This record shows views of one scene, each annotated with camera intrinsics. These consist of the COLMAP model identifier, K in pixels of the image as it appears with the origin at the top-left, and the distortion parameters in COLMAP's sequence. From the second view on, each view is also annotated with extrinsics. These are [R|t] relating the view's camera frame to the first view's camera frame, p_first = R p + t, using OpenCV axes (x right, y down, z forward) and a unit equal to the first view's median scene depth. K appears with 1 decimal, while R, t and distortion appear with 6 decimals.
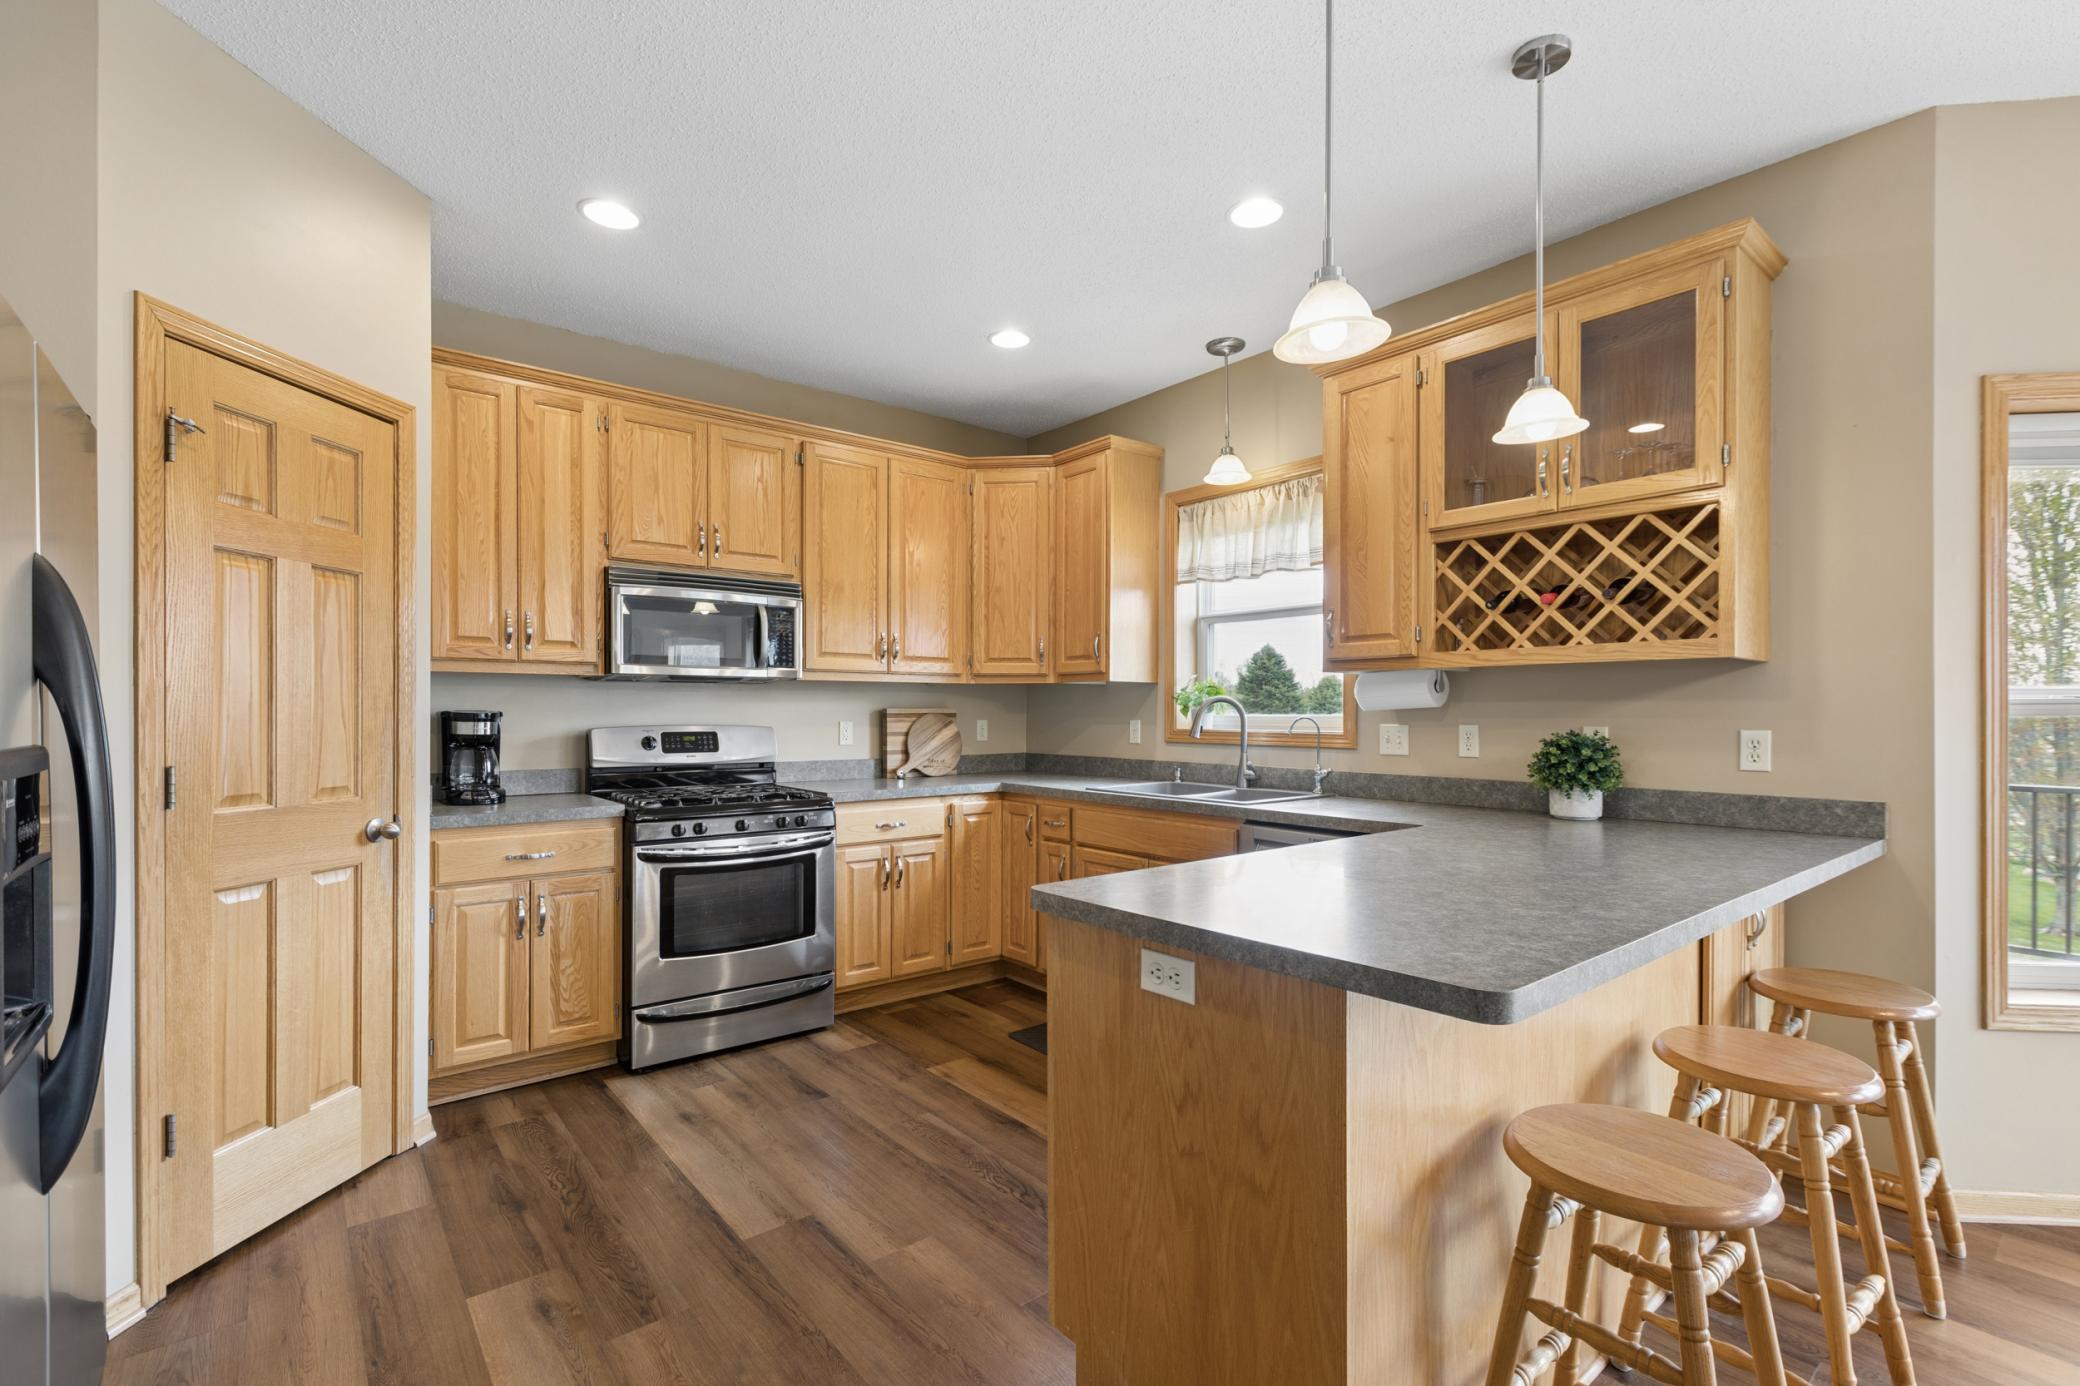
lens RADIAL K [[926.6, 0, 1035.2], [0, 926.6, 718.0], [0, 0, 1]] dist [-0.001925, -0.001690]
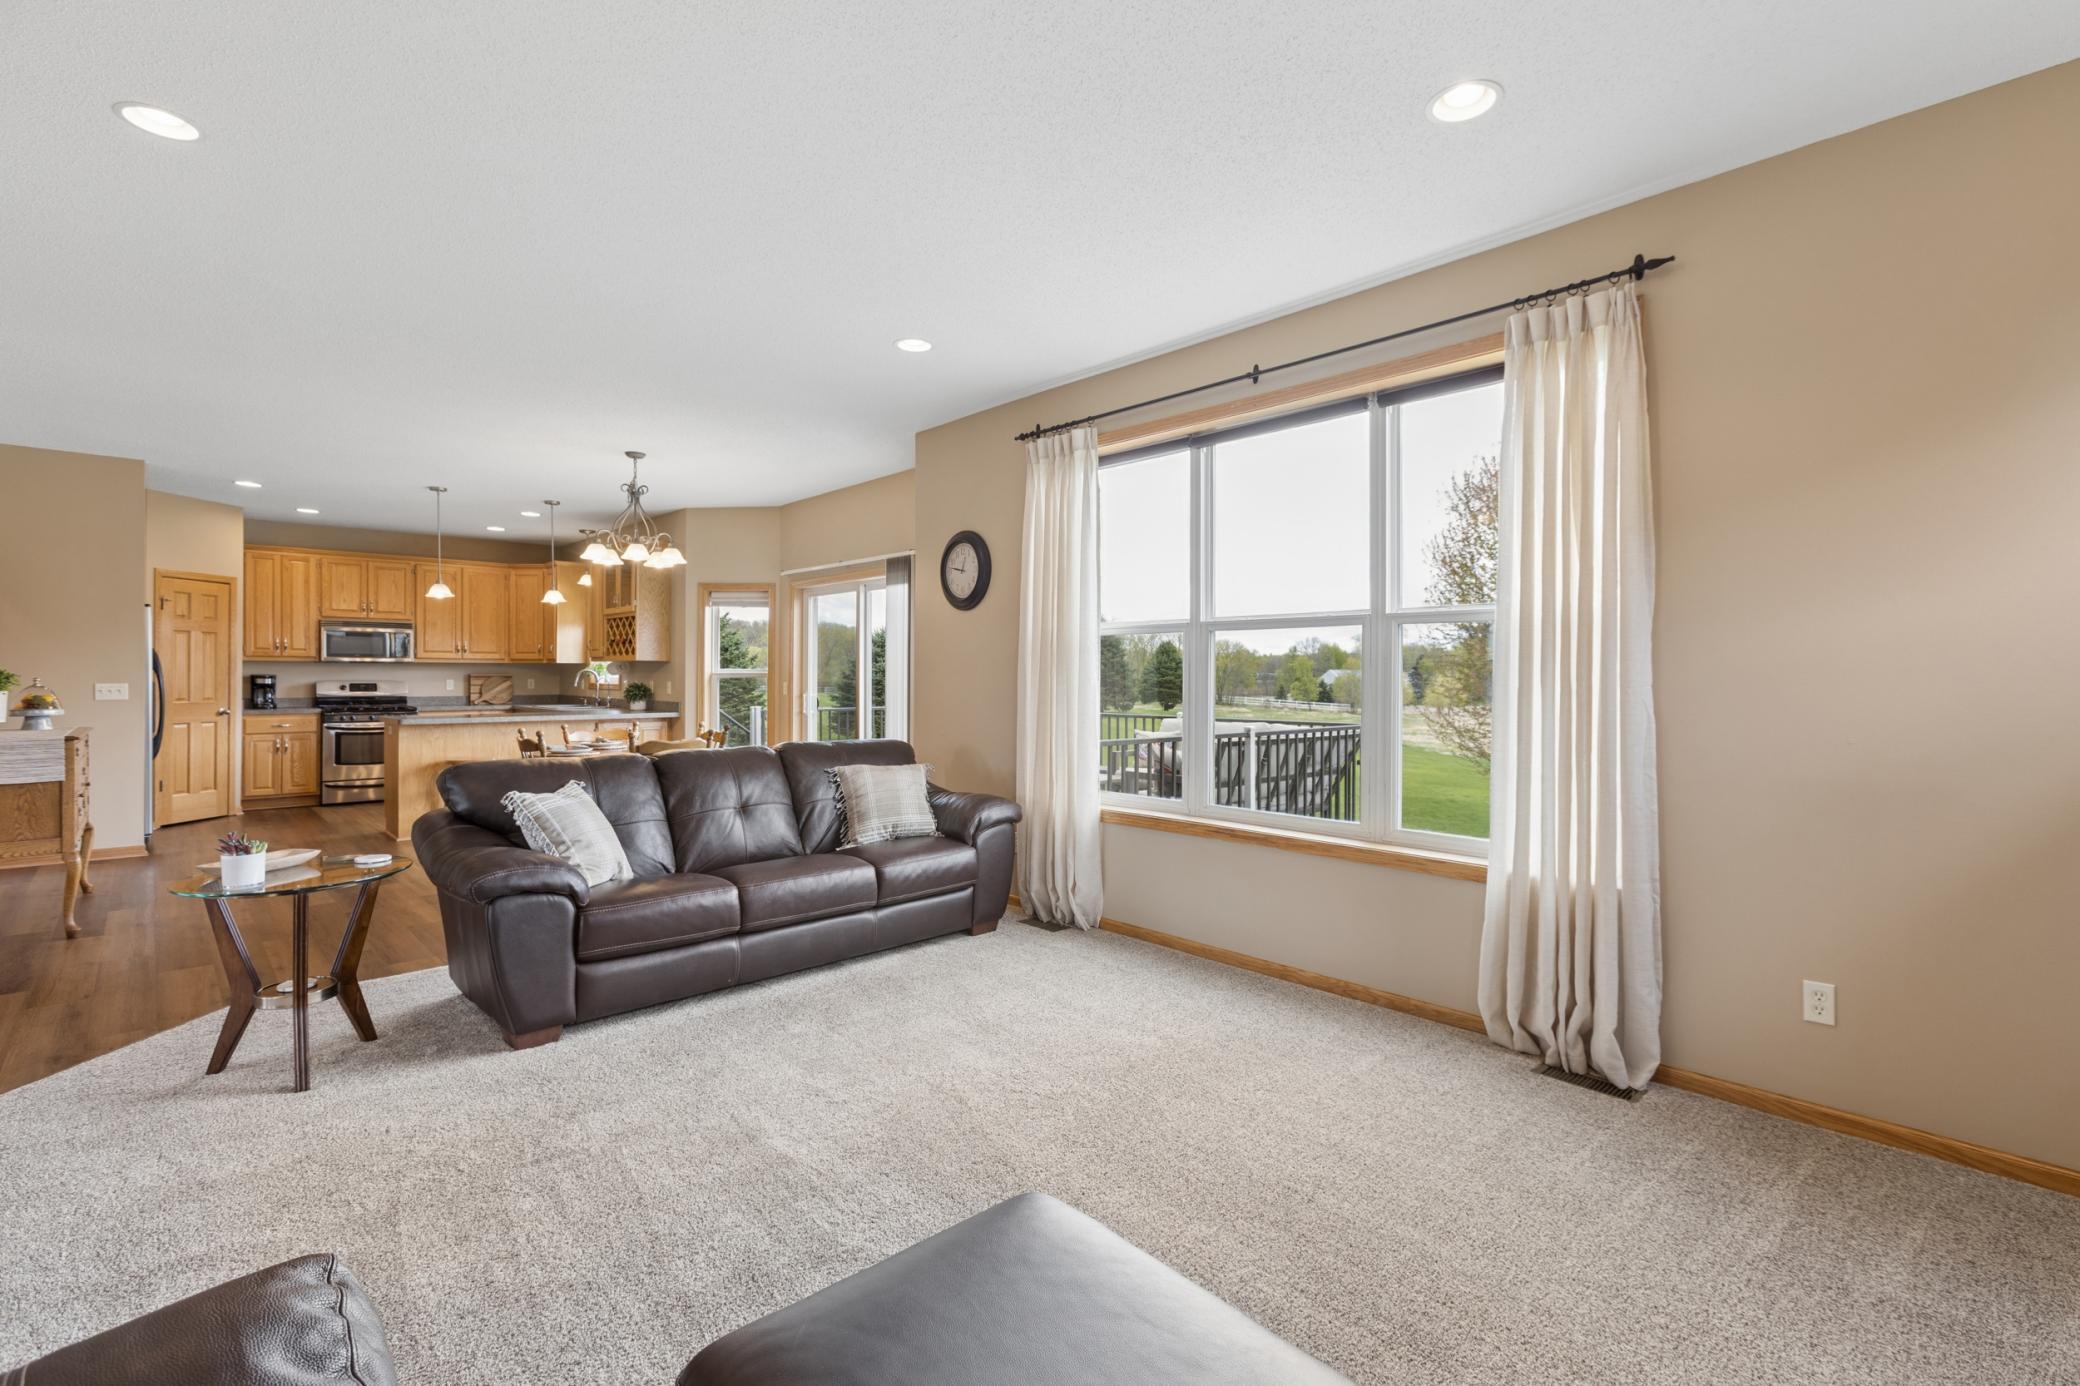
lens RADIAL K [[926.6, 0, 1051.6], [0, 926.6, 676.1], [0, 0, 1]] dist [-0.001925, -0.001690]
pose [[0.995713, 0.001796, 0.092484, 1.408895], [-0.001309, 0.999985, -0.005325, 0.007655], [-0.092492, 0.005181, 0.995700, -1.866690]]
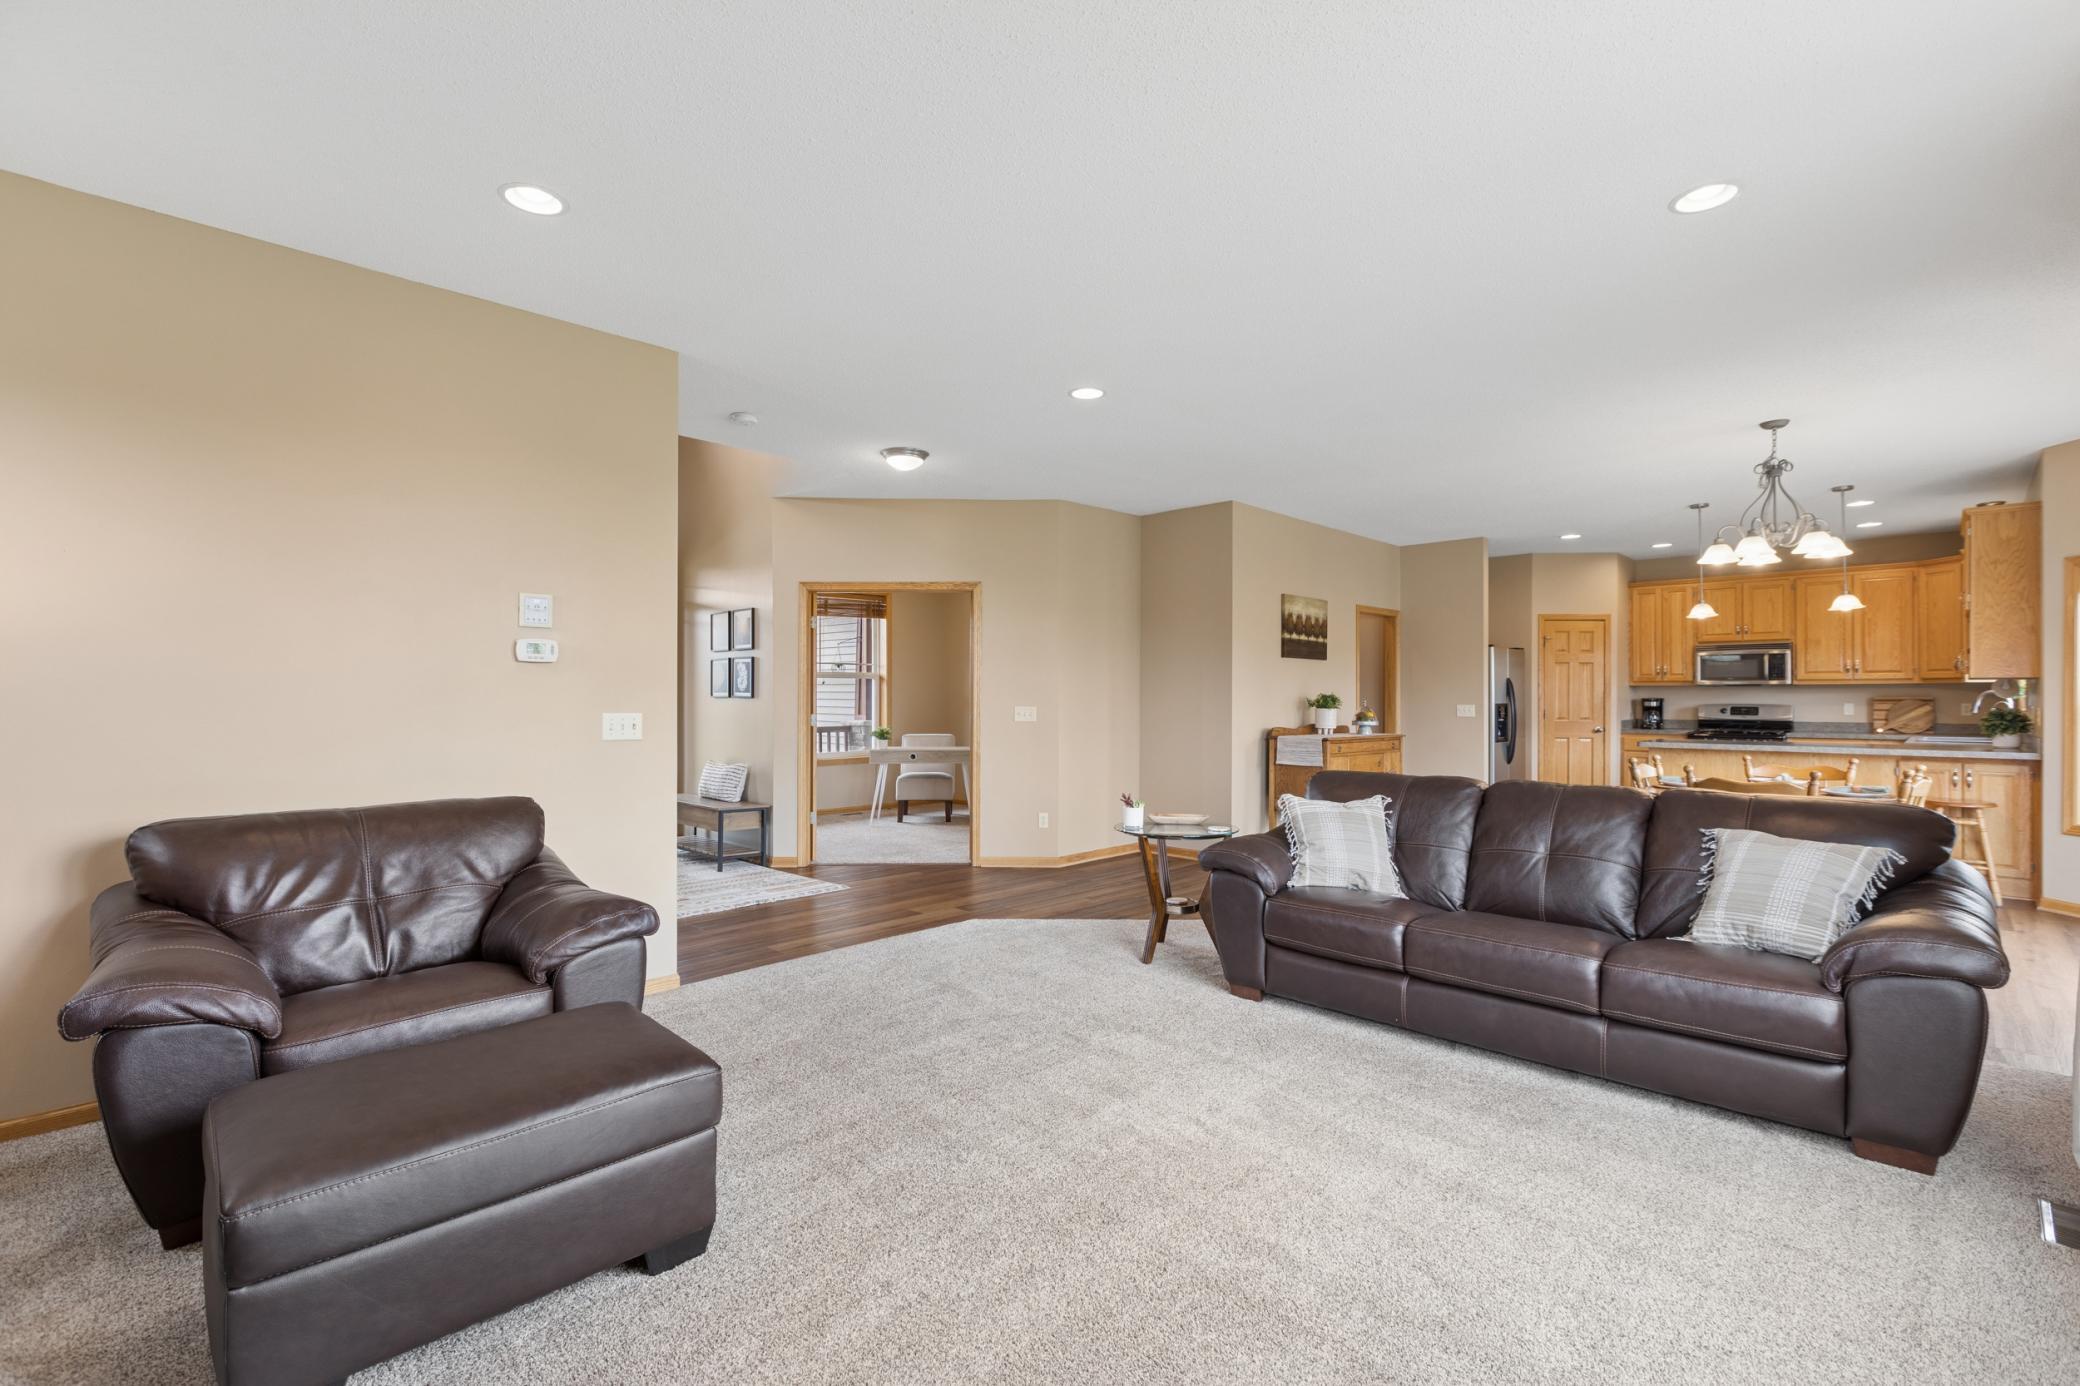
lens RADIAL K [[926.6, 0, 1038.0], [0, 926.6, 692.5], [0, 0, 1]] dist [-0.001925, -0.001690]
pose [[0.119160, -0.005504, -0.992860, 2.082920], [-0.005533, 0.999965, -0.006207, 0.003615], [0.992860, 0.006233, 0.119125, -1.293949]]
